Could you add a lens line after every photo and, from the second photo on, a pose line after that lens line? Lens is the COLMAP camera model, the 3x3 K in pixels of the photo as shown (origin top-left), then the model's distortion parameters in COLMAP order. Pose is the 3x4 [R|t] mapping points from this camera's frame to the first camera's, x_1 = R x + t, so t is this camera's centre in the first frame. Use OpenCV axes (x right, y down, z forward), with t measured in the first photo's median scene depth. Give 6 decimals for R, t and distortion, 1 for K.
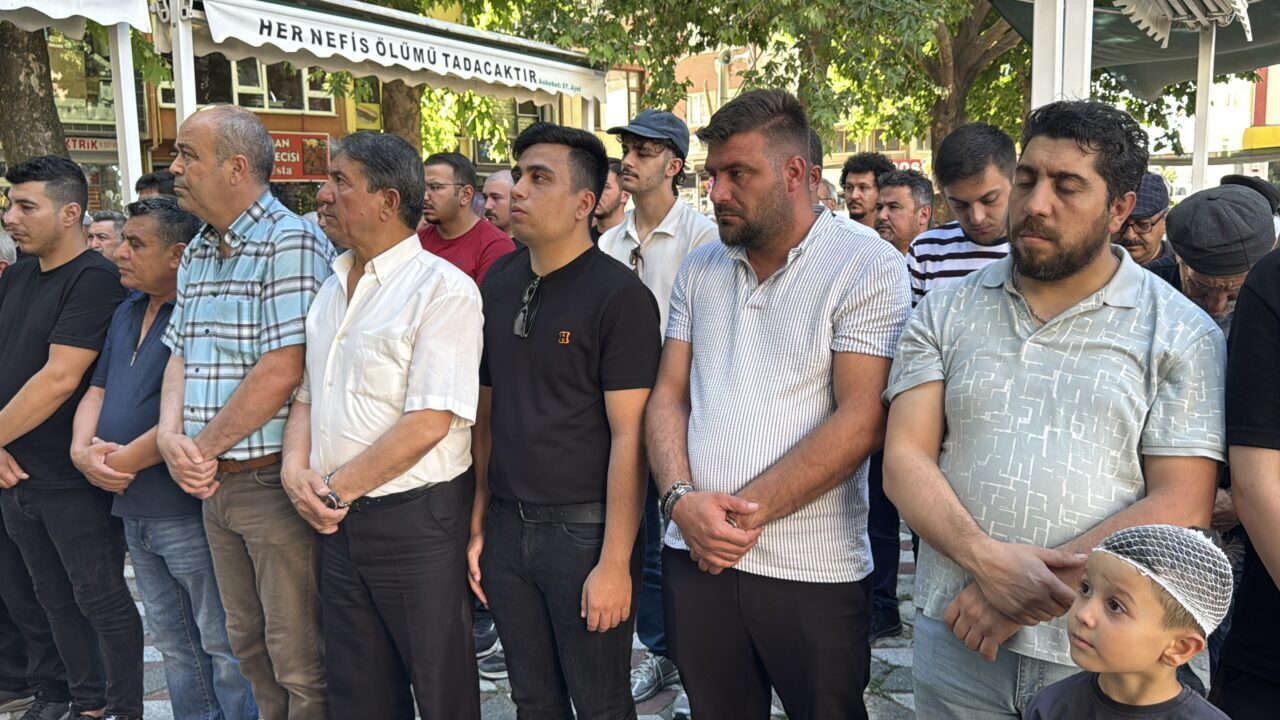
lens RADIAL K [[1086.7, 0, 681.5], [0, 1086.7, 405.1], [0, 0, 1]] dist [0.056730, -0.082647]
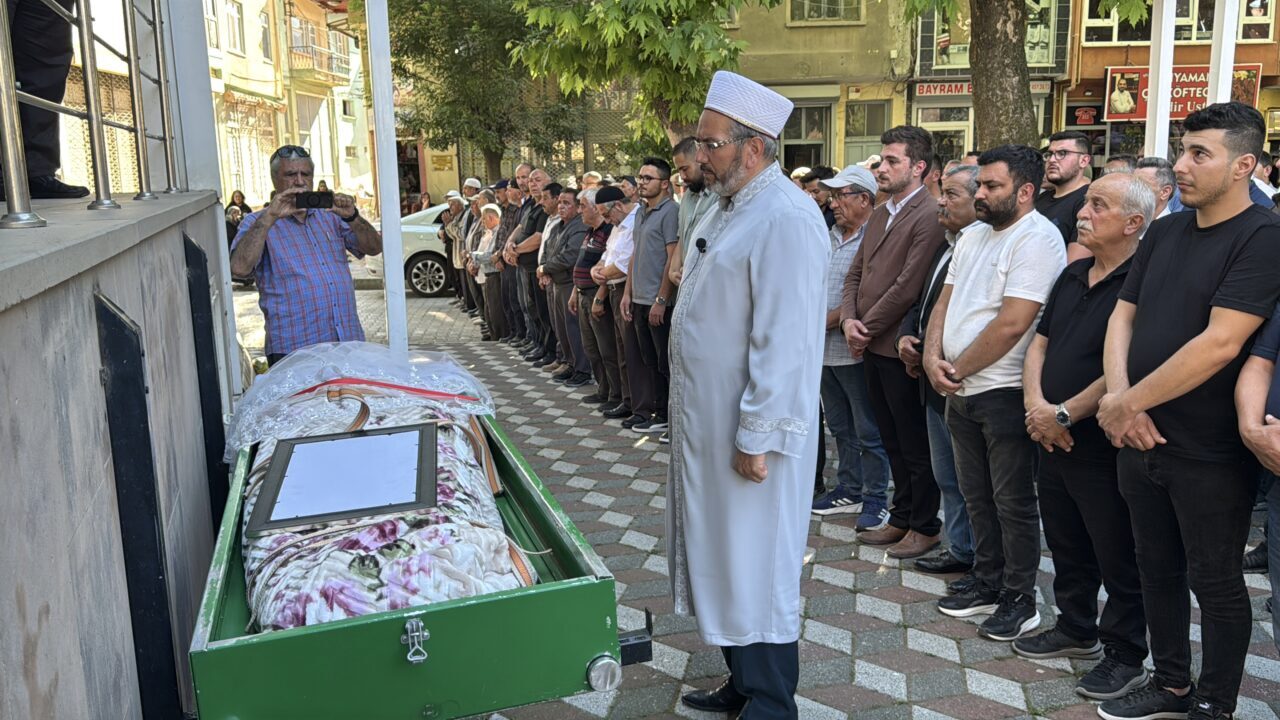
lens RADIAL K [[1112.8, 0, 632.7], [0, 1112.8, 358.1], [0, 0, 1]] dist [0.191884, -0.448674]
pose [[0.736358, 0.118337, -0.666163, -0.139149], [-0.114476, 0.992181, 0.049712, -0.001054], [0.666838, 0.039653, 0.744147, -0.020080]]
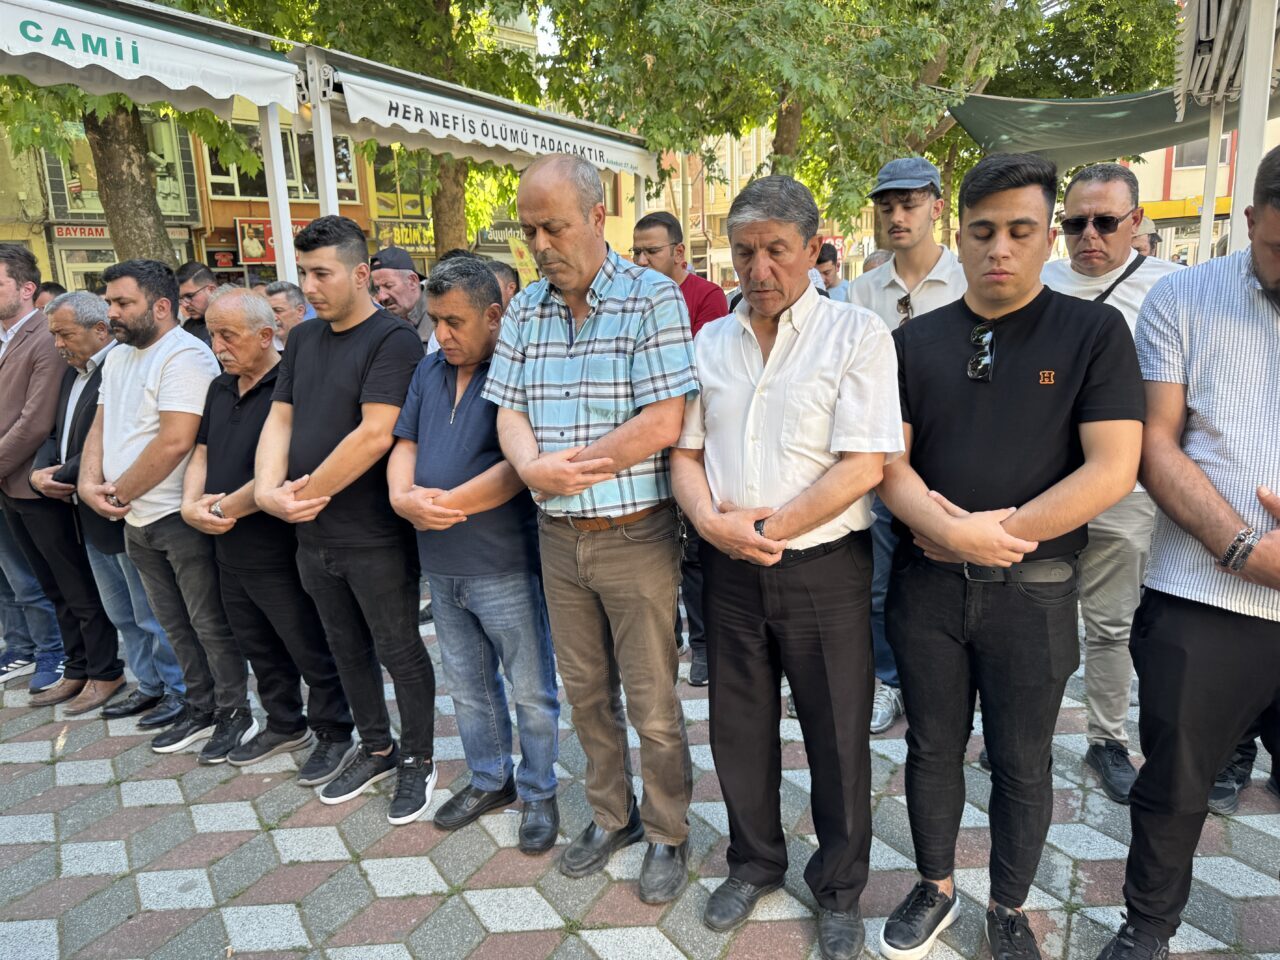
lens RADIAL K [[901.9, 0, 636.2], [0, 901.9, 484.6], [0, 0, 1]] dist [0.003102, -0.009200]
pose [[0.998842, -0.028804, 0.038540, -0.174525], [0.027243, 0.998811, 0.040435, -0.004638], [-0.039659, -0.039338, 0.998439, 0.084712]]
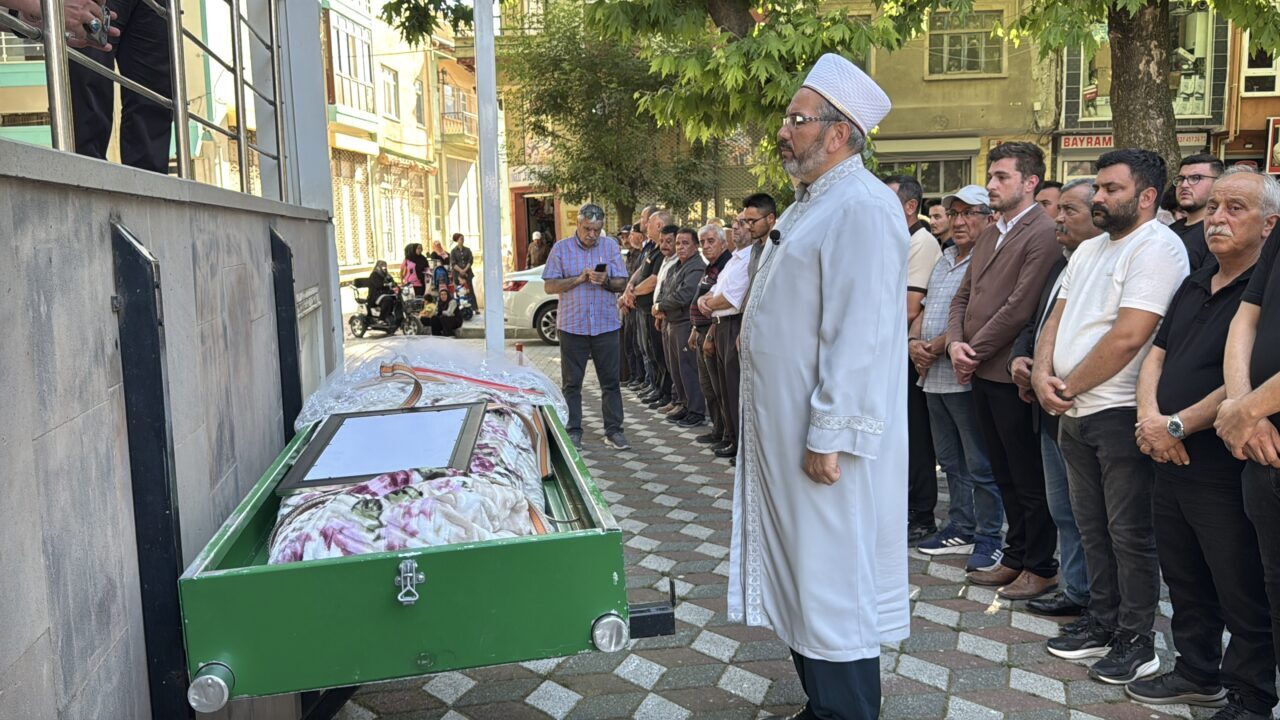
lens RADIAL K [[1111.9, 0, 640.0], [0, 1111.9, 360.0], [0, 0, 1]] dist [0.157480, -0.306743]
pose [[0.647541, 0.089776, -0.756724, -0.123992], [-0.130794, 0.991393, 0.005694, 0.025987], [0.750722, 0.095287, 0.653710, 0.014606]]
